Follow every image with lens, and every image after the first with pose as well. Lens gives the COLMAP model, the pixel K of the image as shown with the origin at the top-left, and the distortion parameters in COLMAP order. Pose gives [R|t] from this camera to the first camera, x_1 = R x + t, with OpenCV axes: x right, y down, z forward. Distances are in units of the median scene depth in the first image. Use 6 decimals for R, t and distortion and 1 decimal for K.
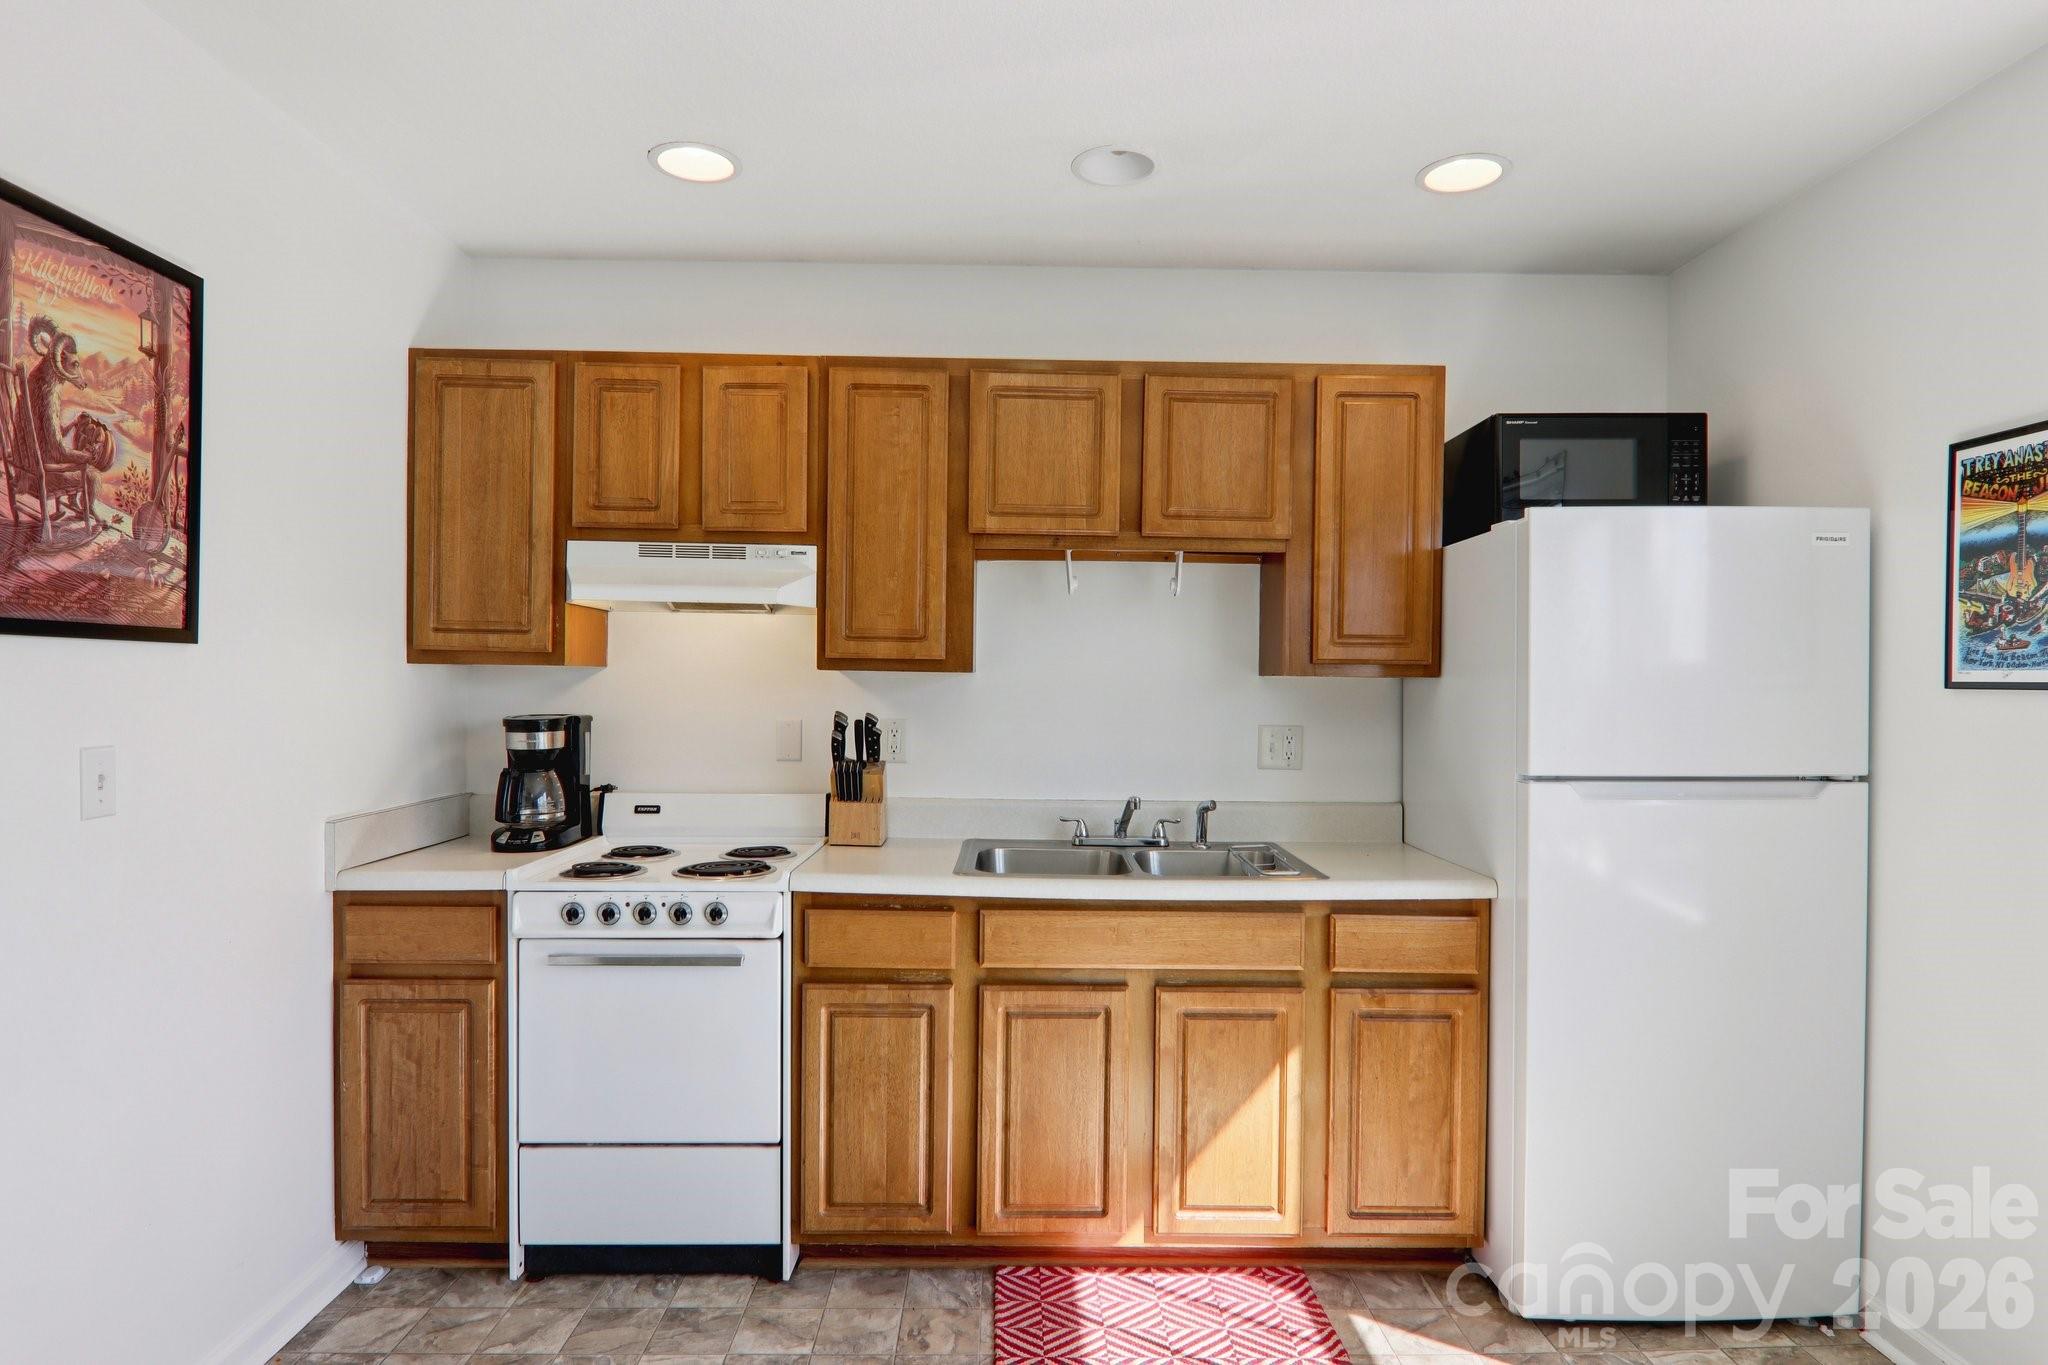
lens RADIAL K [[1129.6, 0, 1029.1], [0, 1129.6, 701.6], [0, 0, 1]] dist [0.004251, -0.020147]
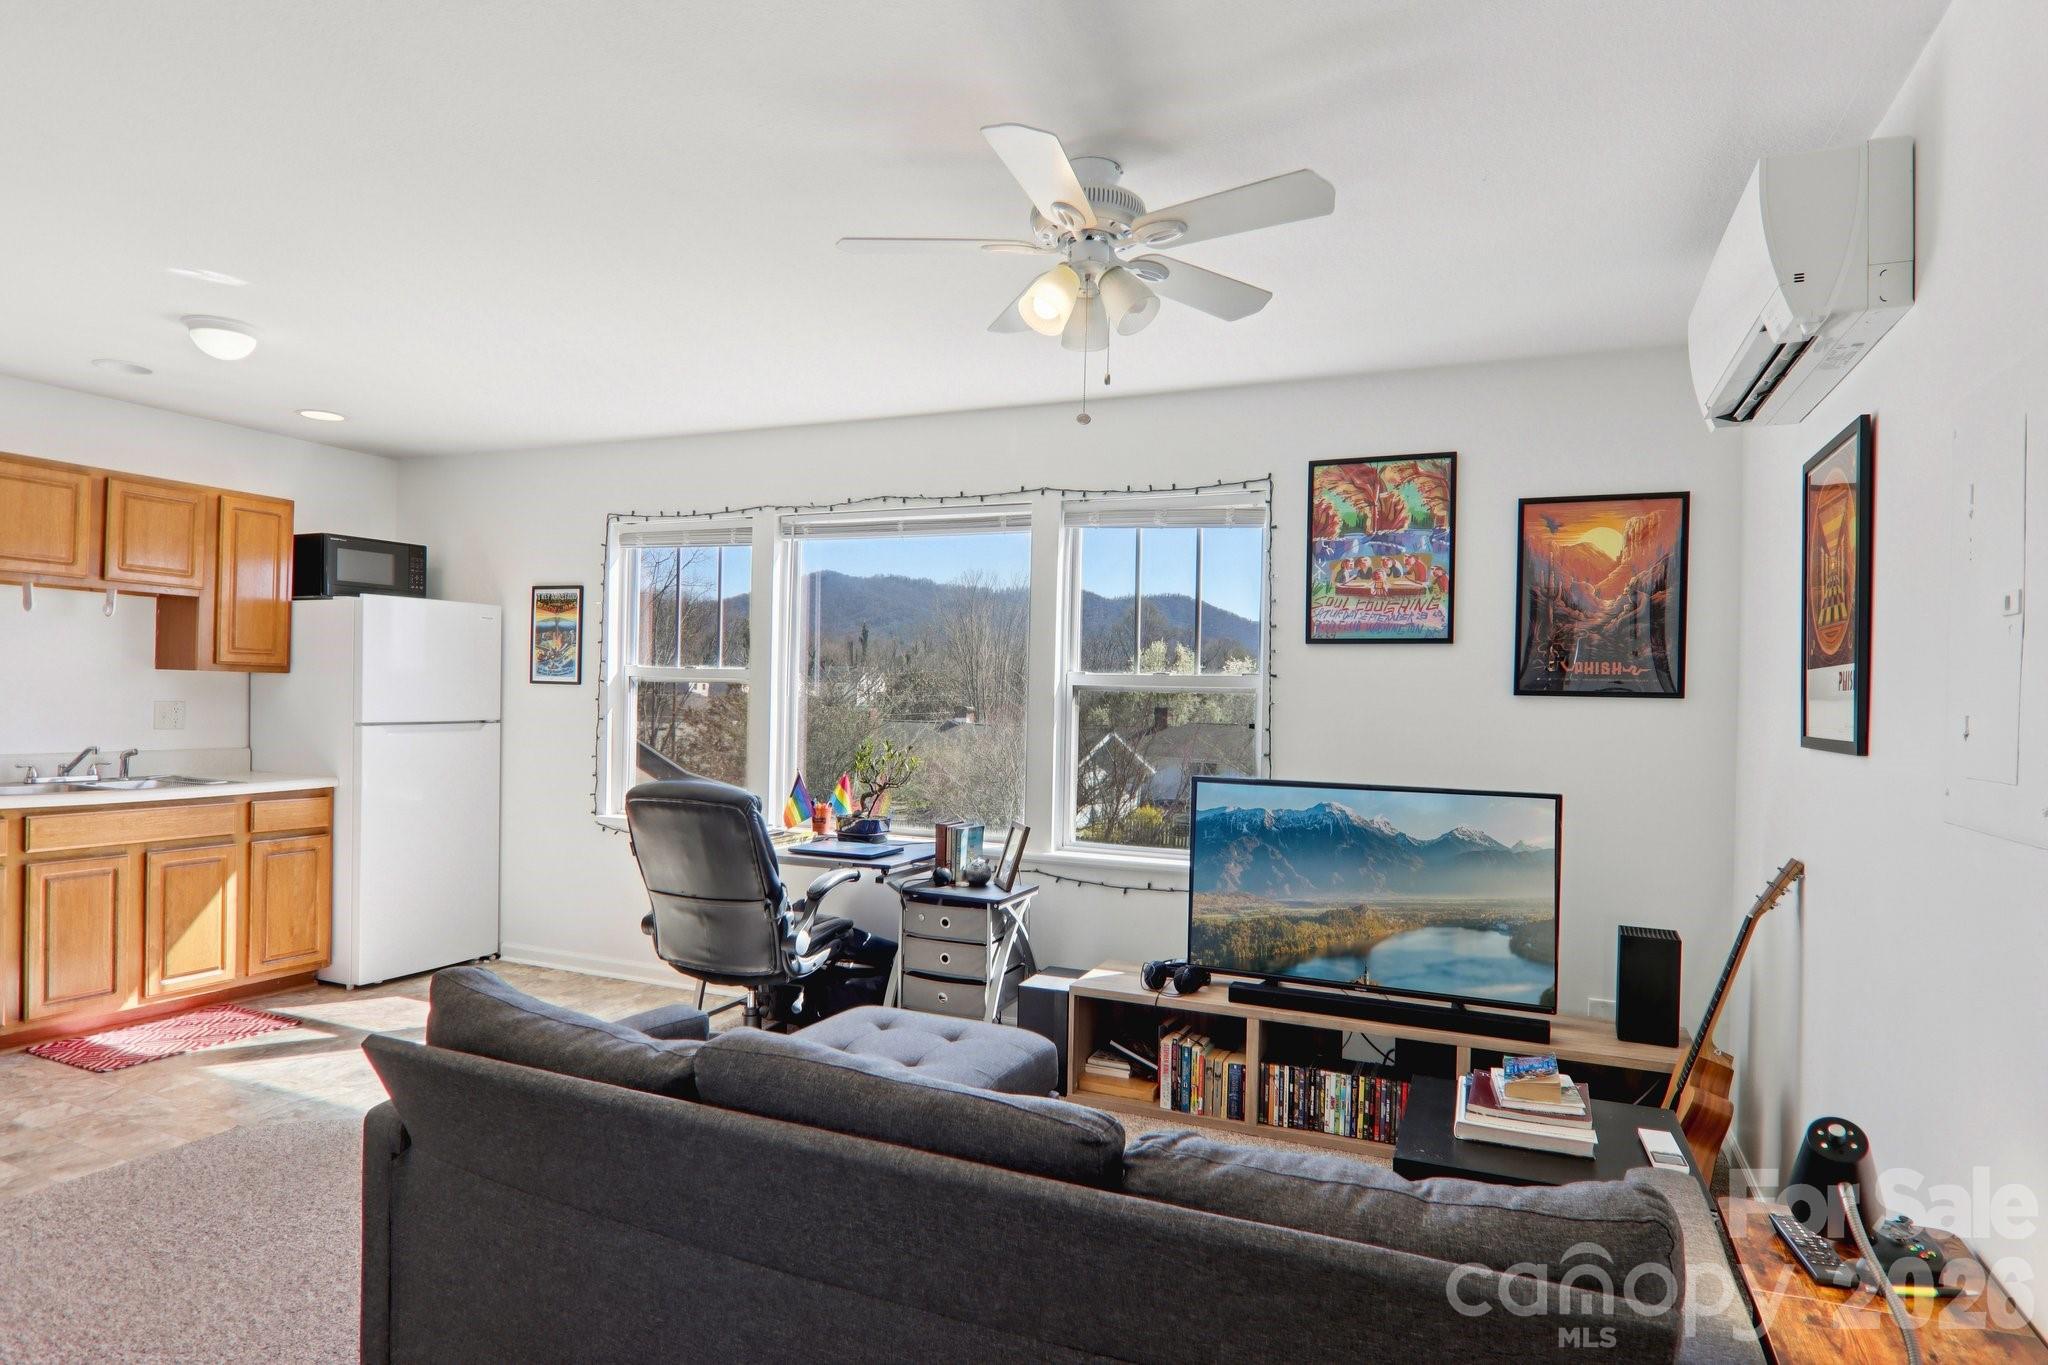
lens RADIAL K [[1129.6, 0, 1032.2], [0, 1129.6, 700.5], [0, 0, 1]] dist [0.004251, -0.020147]
pose [[0.410778, -0.002433, 0.911732, -0.884140], [-0.005887, 0.999969, 0.005321, 0.006244], [-0.911716, -0.007553, 0.410751, -0.914344]]
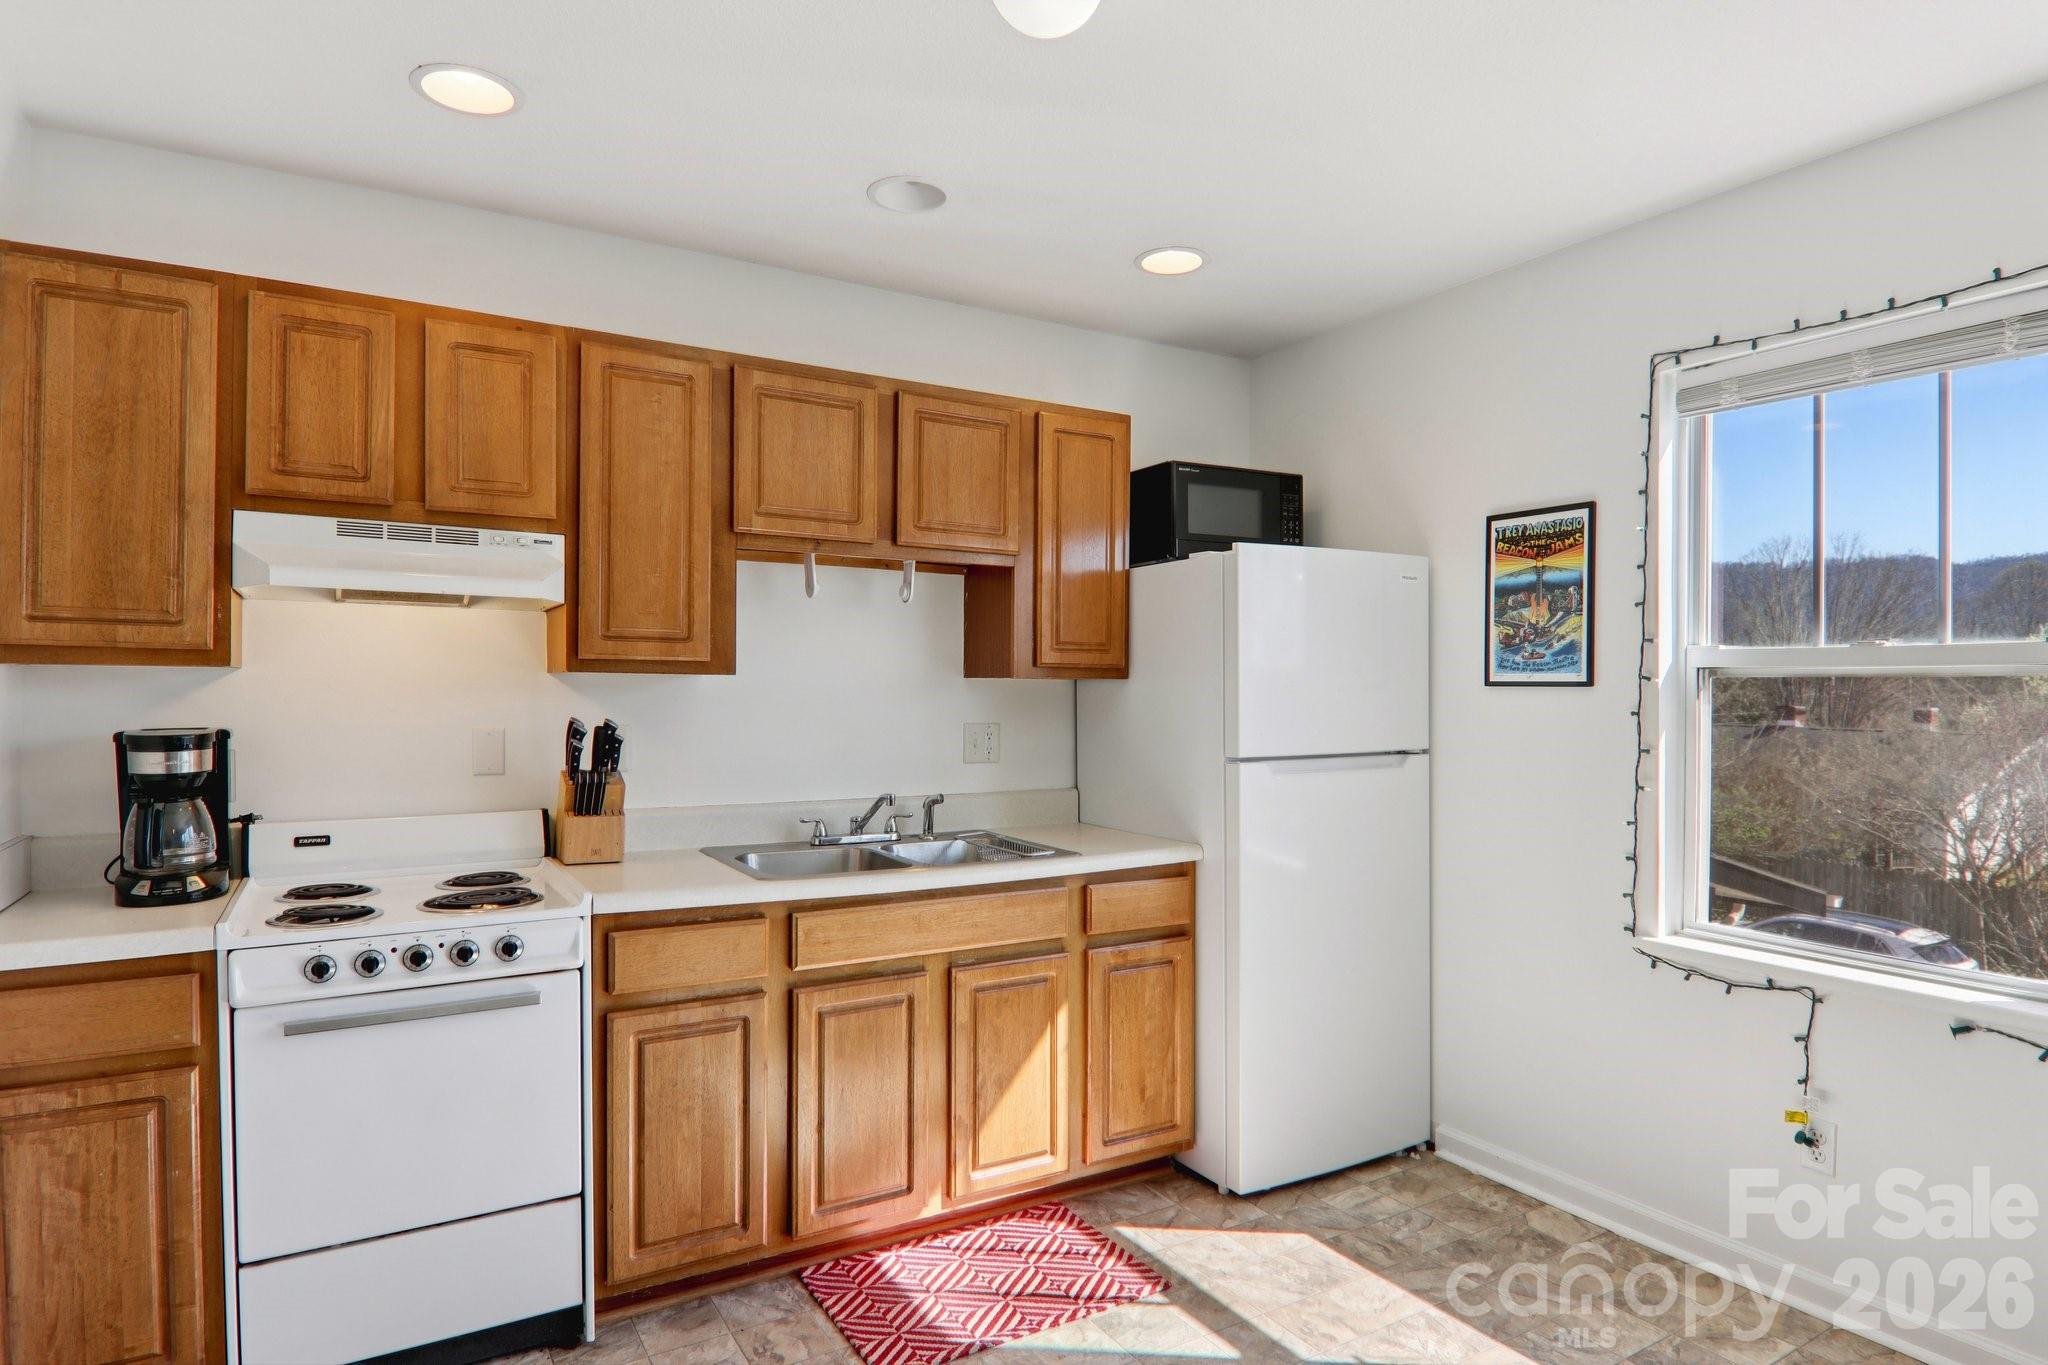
lens RADIAL K [[1129.6, 0, 1025.9], [0, 1129.6, 701.7], [0, 0, 1]] dist [0.004251, -0.020147]
pose [[0.867366, -0.011788, 0.497532, -0.356311], [0.012716, 0.999918, 0.001522, -0.001015], [-0.497509, 0.005006, 0.867445, 0.033031]]
